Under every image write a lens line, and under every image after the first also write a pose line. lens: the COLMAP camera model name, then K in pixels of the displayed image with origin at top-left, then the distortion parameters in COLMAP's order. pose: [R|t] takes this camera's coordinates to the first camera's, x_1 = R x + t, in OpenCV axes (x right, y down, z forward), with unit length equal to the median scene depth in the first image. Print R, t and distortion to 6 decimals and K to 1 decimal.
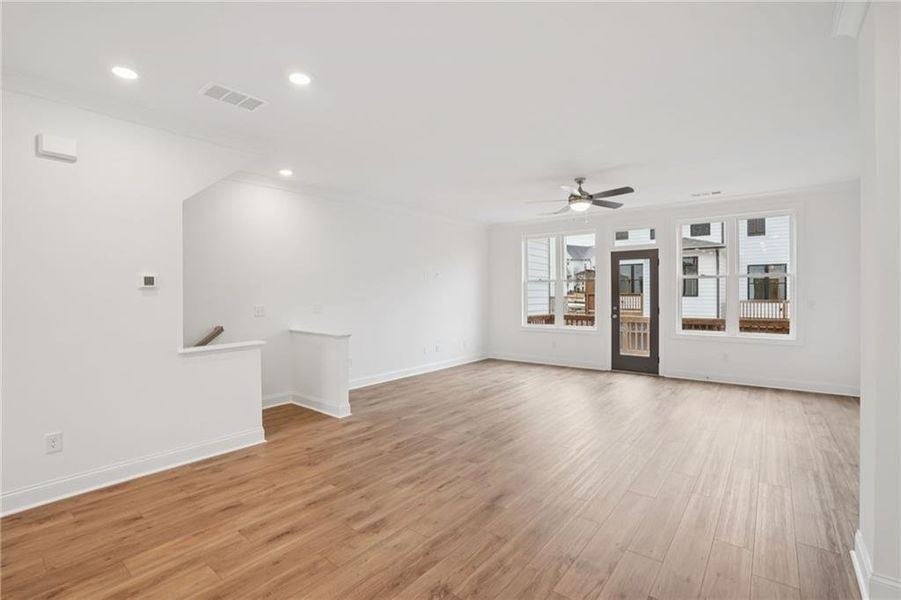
lens RADIAL K [[417.0, 0, 448.5], [0, 417.0, 296.7], [0, 0, 1]] dist [-0.068274, 0.025432]
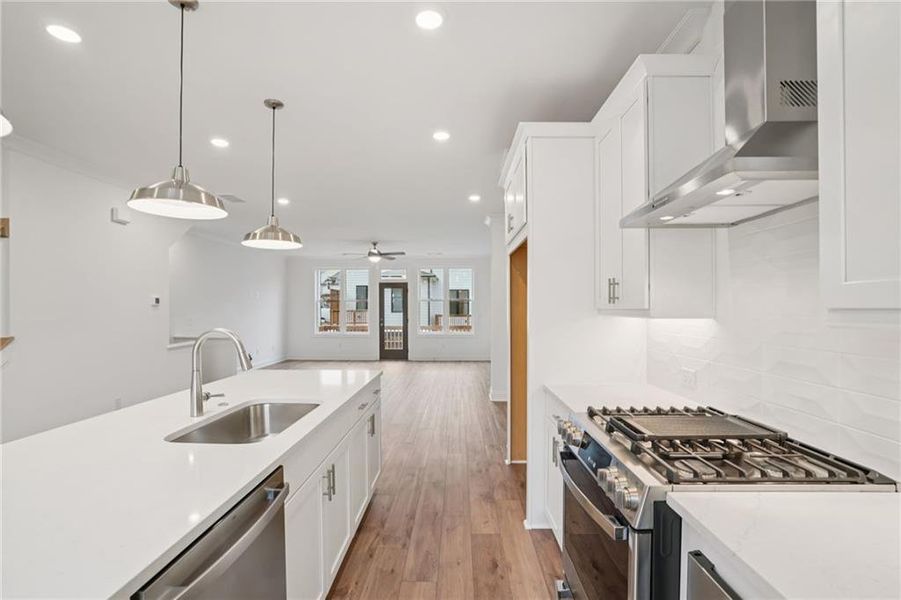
lens RADIAL K [[418.5, 0, 449.1], [0, 418.5, 311.7], [0, 0, 1]] dist [-0.071390, 0.026298]
pose [[0.793449, 0.001279, 0.608635, -0.353852], [0.000149, 0.999997, -0.002296, 0.002705], [-0.608636, 0.001913, 0.793447, -0.404473]]
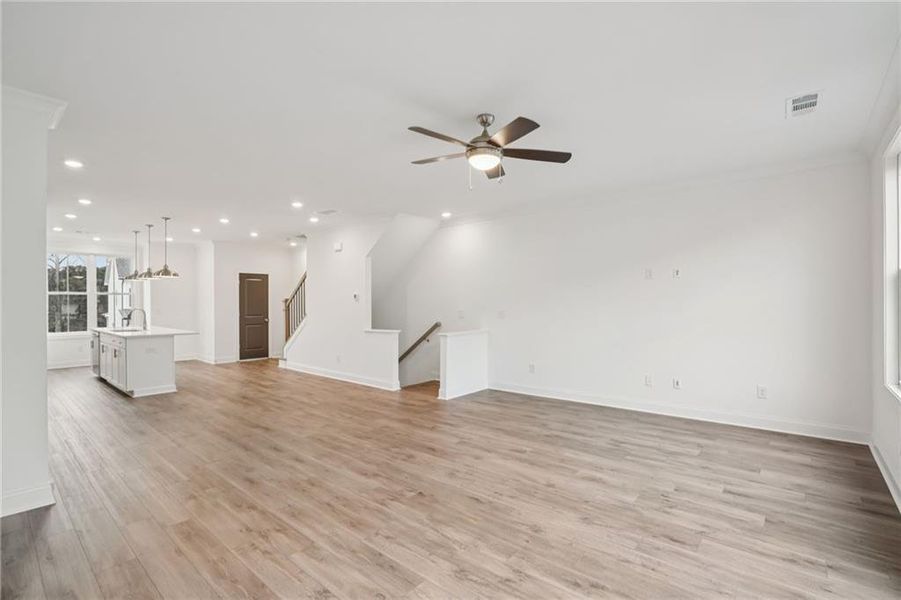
lens RADIAL K [[417.0, 0, 448.5], [0, 417.0, 296.7], [0, 0, 1]] dist [-0.068274, 0.025432]
pose [[-0.030768, -0.009705, -0.999479, 0.679615], [-0.004692, 0.999943, -0.009565, -0.010370], [0.999516, 0.004395, -0.030812, 0.691929]]
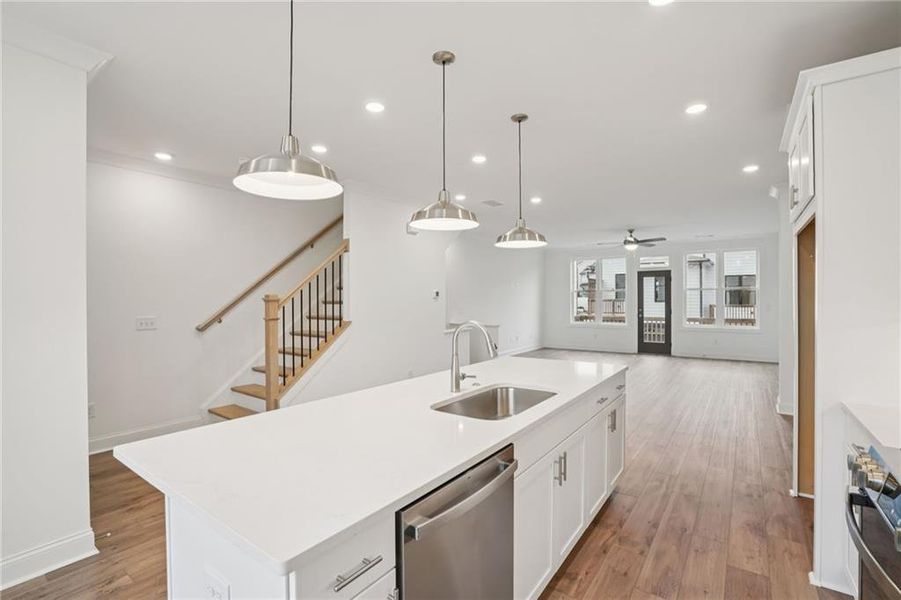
lens RADIAL K [[417.0, 0, 448.5], [0, 417.0, 296.7], [0, 0, 1]] dist [-0.068274, 0.025432]
pose [[0.998981, 0.003625, 0.044976, -0.343081], [-0.003182, 0.999946, -0.009928, -0.002704], [-0.045010, 0.009775, 0.998939, -0.426968]]
